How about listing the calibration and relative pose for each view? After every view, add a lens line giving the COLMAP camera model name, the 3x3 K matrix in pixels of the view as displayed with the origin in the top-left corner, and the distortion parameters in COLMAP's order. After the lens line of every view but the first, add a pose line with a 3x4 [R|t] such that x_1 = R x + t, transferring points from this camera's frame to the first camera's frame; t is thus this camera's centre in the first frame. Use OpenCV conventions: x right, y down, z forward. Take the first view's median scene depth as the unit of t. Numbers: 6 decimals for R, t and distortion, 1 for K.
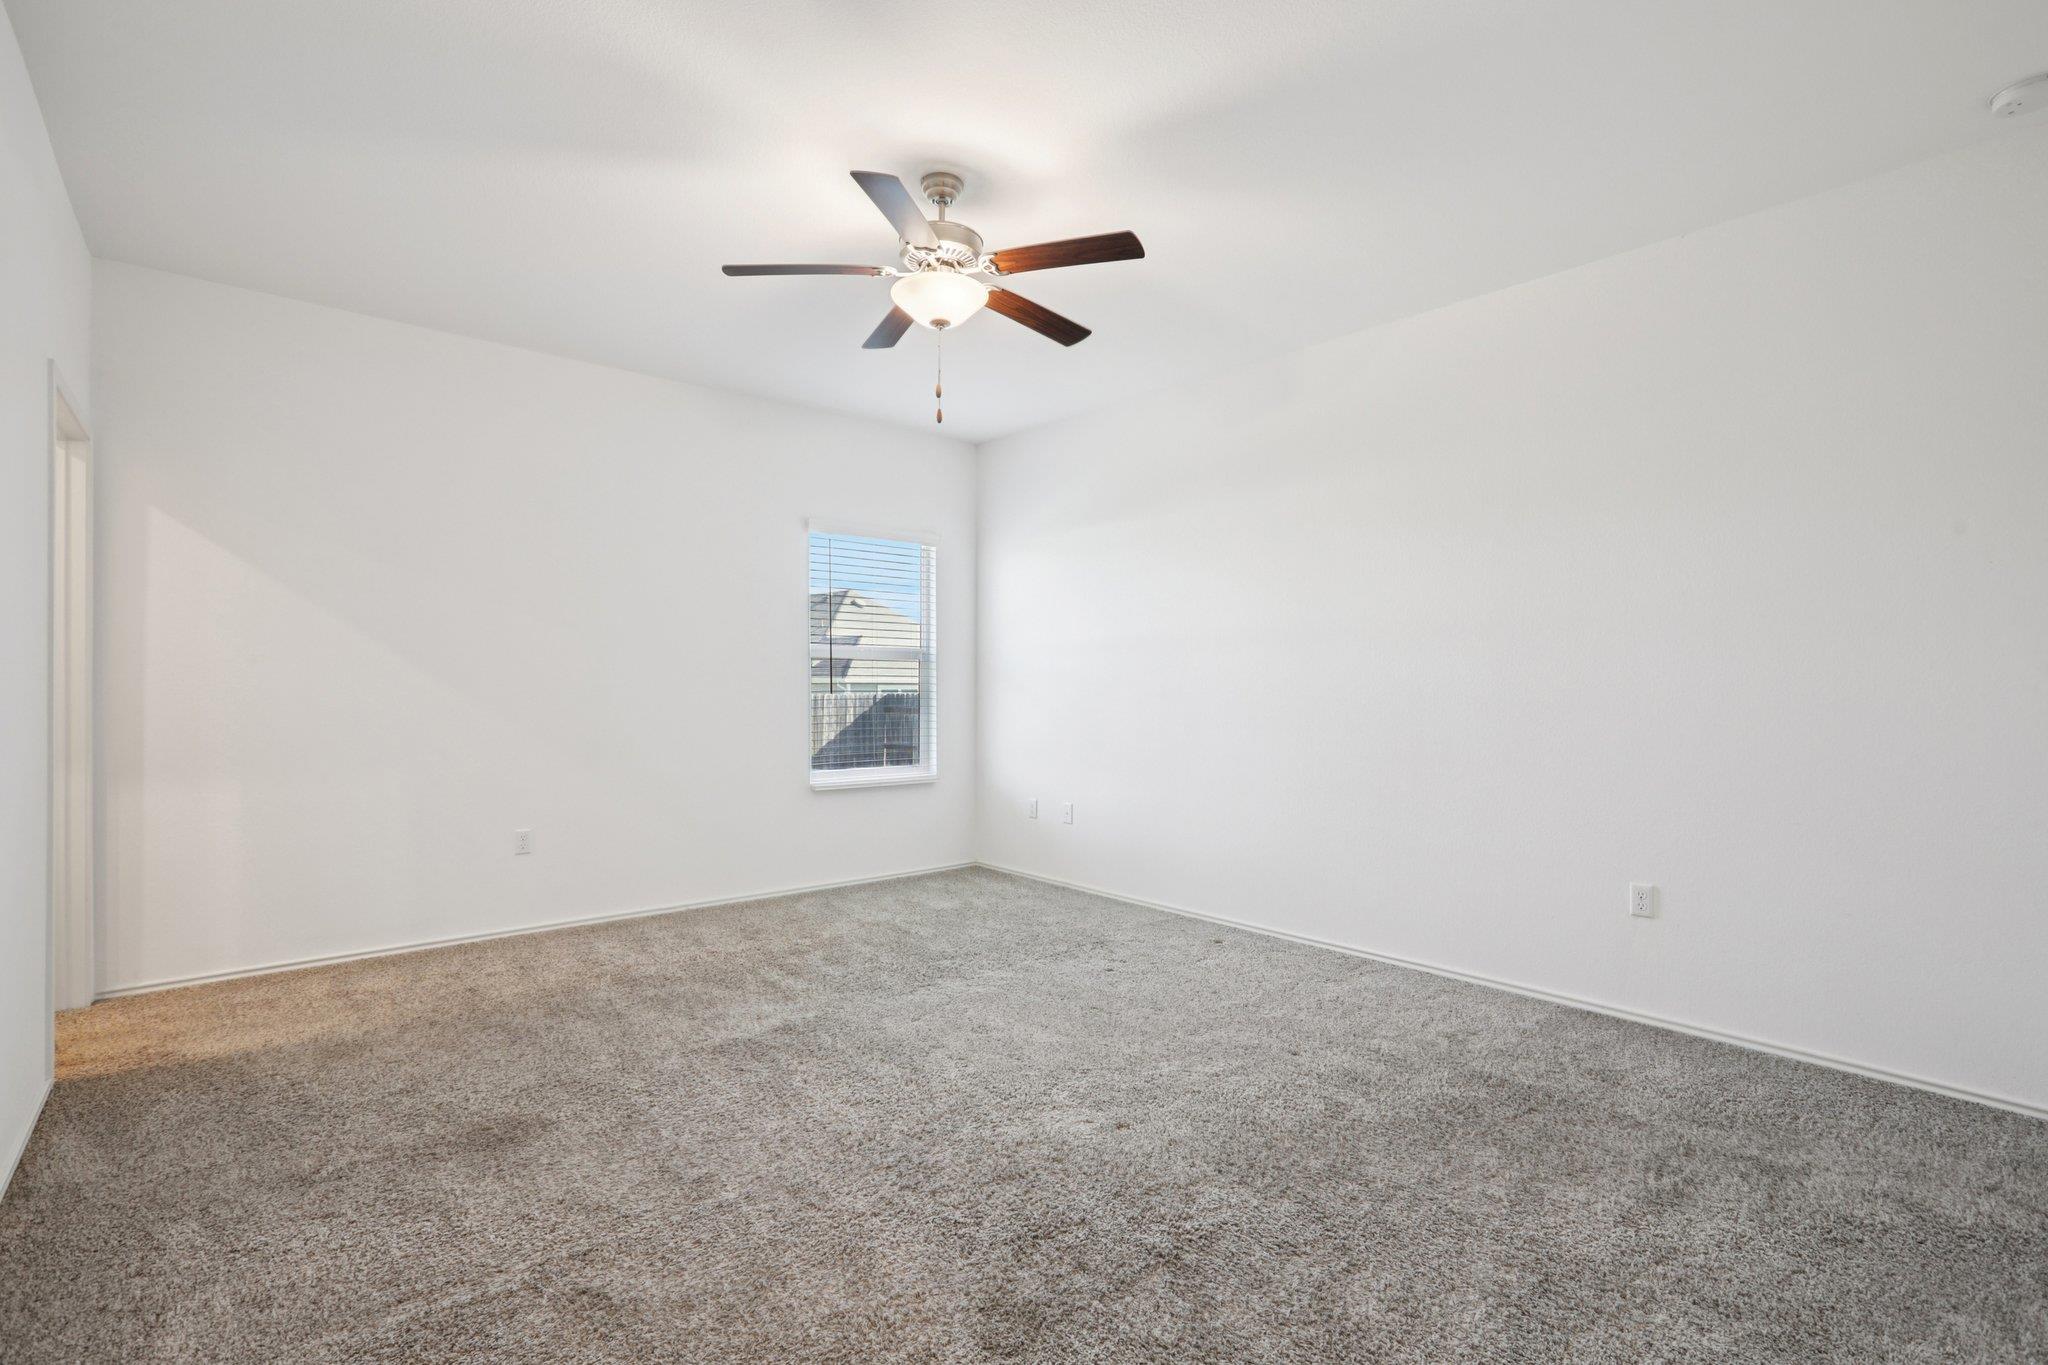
lens RADIAL K [[934.7, 0, 1040.7], [0, 934.7, 684.3], [0, 0, 1]] dist [-0.048409, 0.012230]
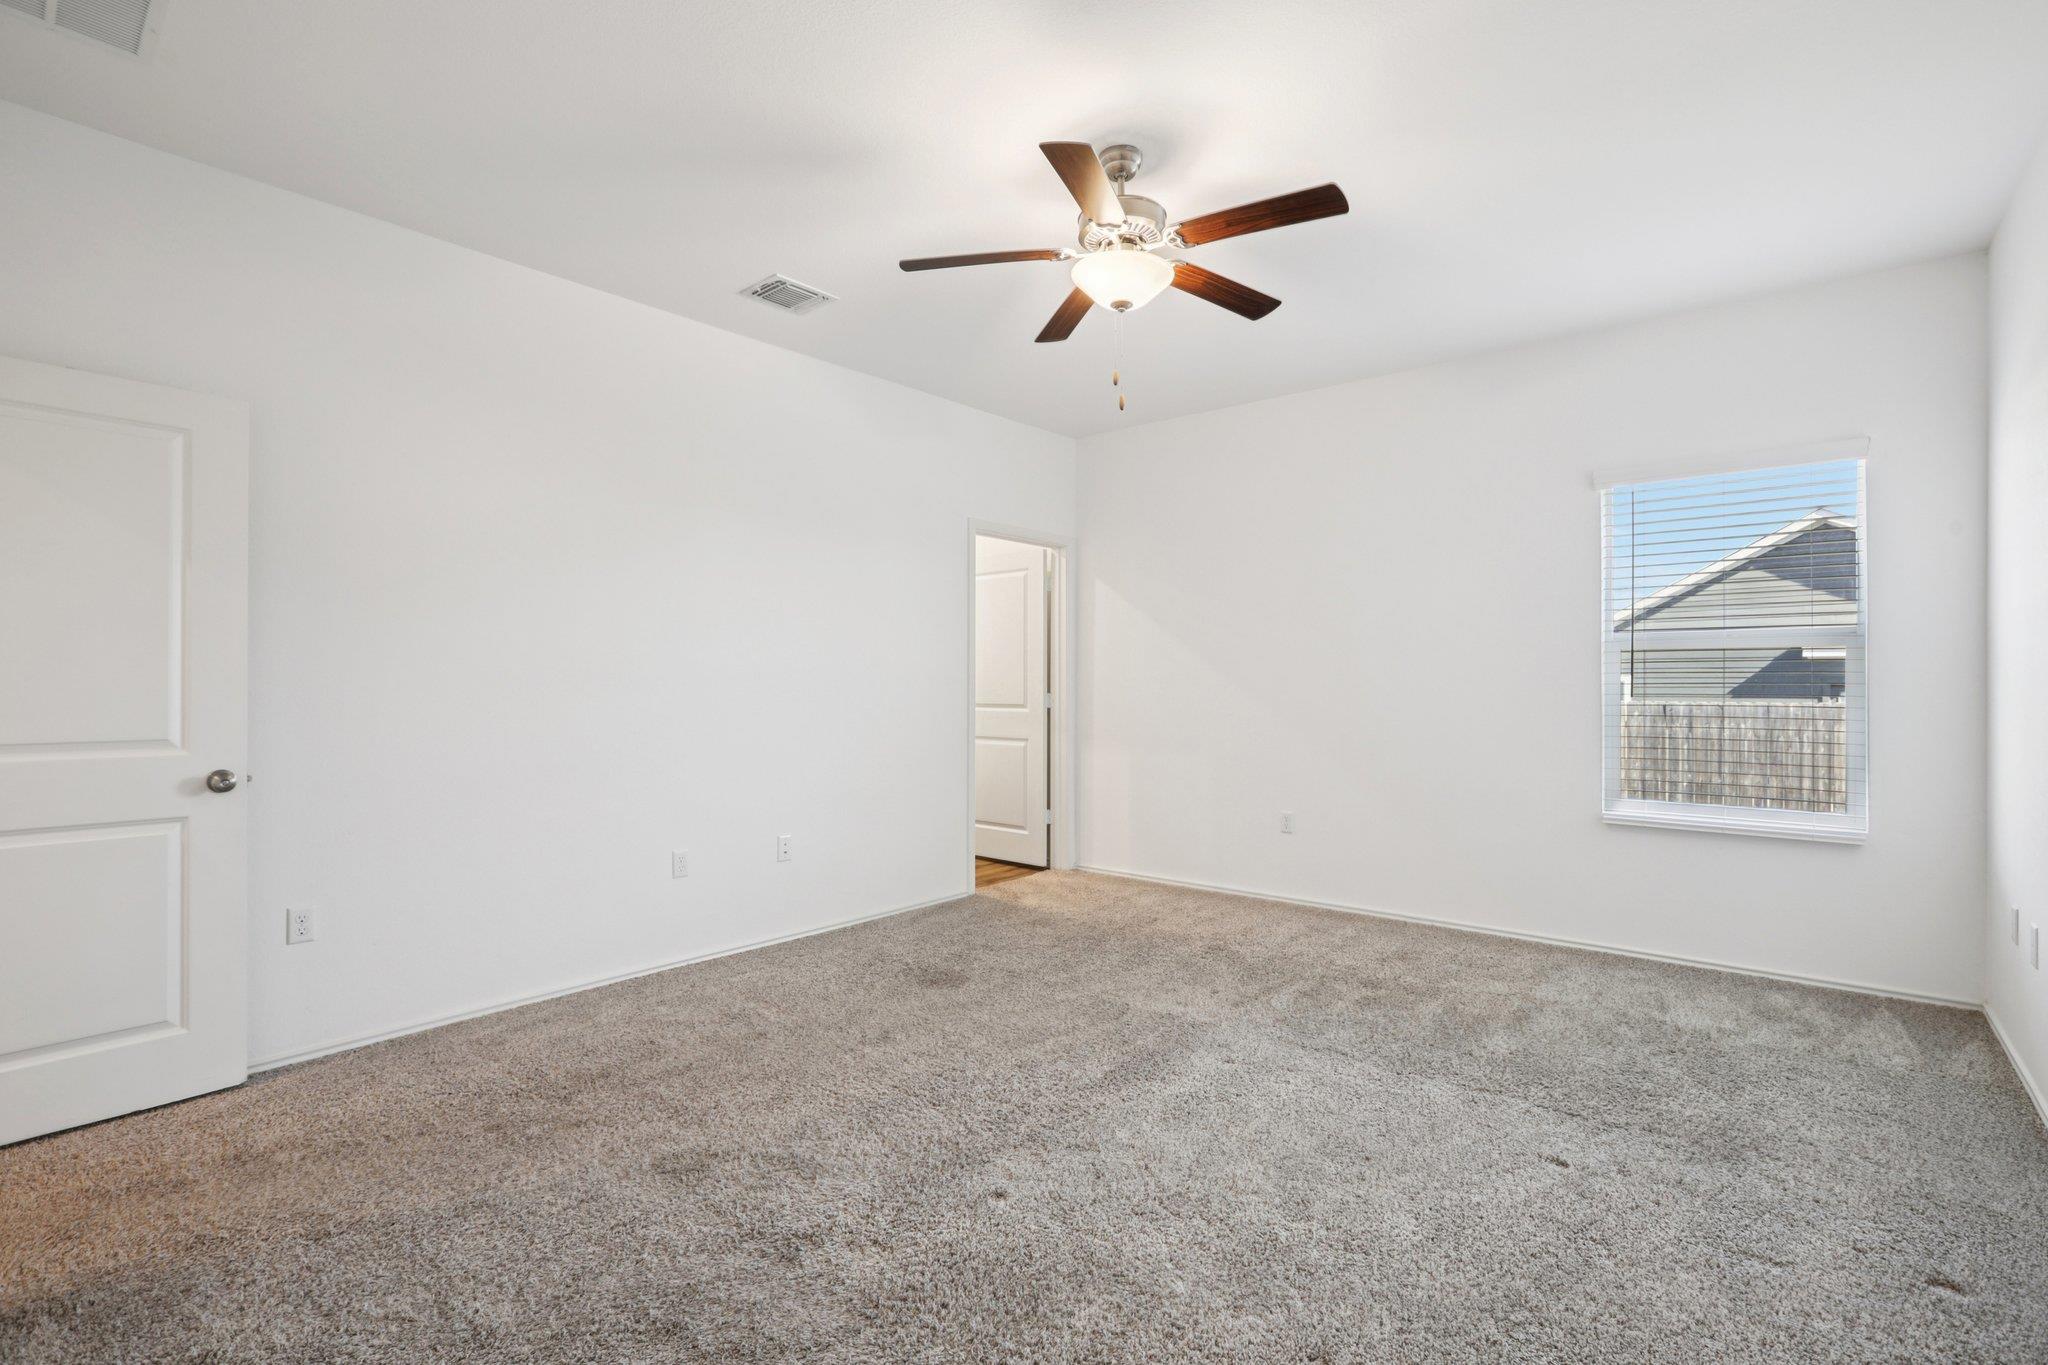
lens RADIAL K [[934.7, 0, 1036.8], [0, 934.7, 678.7], [0, 0, 1]] dist [-0.048409, 0.012230]
pose [[0.134888, -0.007319, -0.990834, 0.604150], [0.003349, 0.999970, -0.006930, -0.001504], [0.990855, -0.002383, 0.134908, 0.581907]]
